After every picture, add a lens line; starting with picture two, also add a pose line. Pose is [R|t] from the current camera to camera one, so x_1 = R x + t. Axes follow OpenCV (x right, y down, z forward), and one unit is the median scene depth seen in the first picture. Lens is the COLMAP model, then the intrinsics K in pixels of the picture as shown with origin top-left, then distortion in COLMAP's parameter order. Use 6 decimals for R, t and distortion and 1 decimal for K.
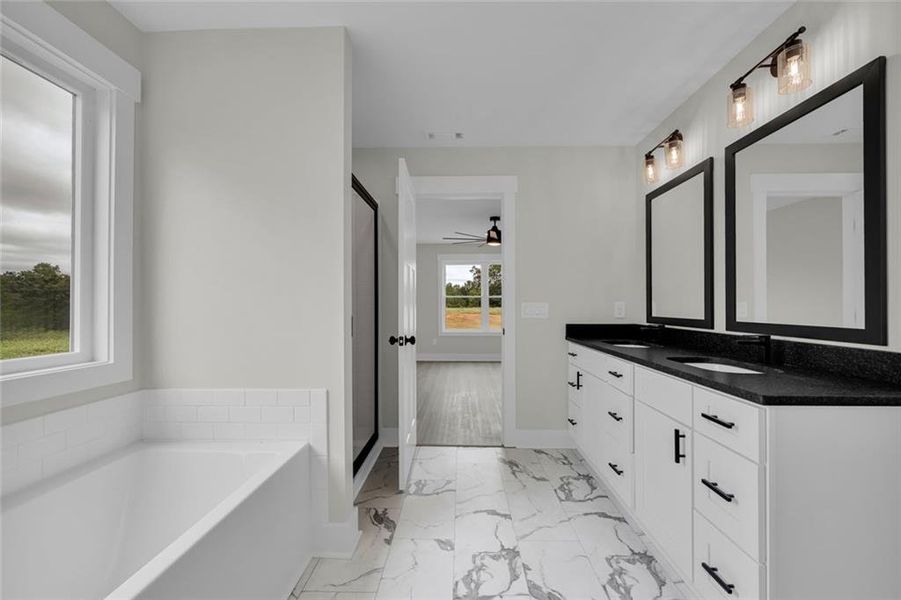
lens RADIAL K [[364.7, 0, 457.4], [0, 364.7, 300.5], [0, 0, 1]] dist [-0.001201, 0.000038]
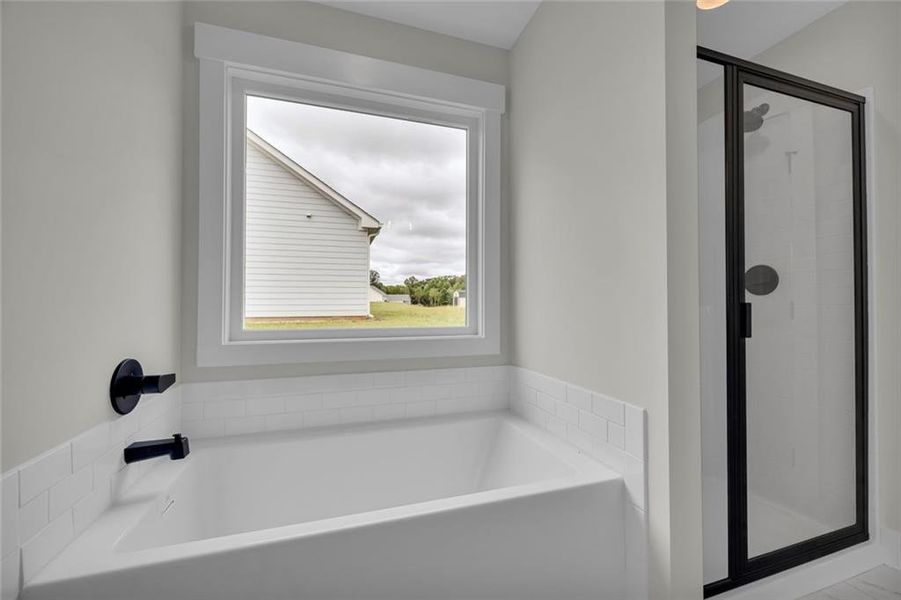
lens RADIAL K [[364.7, 0, 457.4], [0, 364.7, 300.5], [0, 0, 1]] dist [-0.001201, 0.000038]
pose [[0.333009, -0.008454, -0.942886, 0.151526], [0.012480, 0.999912, -0.004558, 0.048358], [0.942841, -0.010250, 0.333086, 0.478332]]
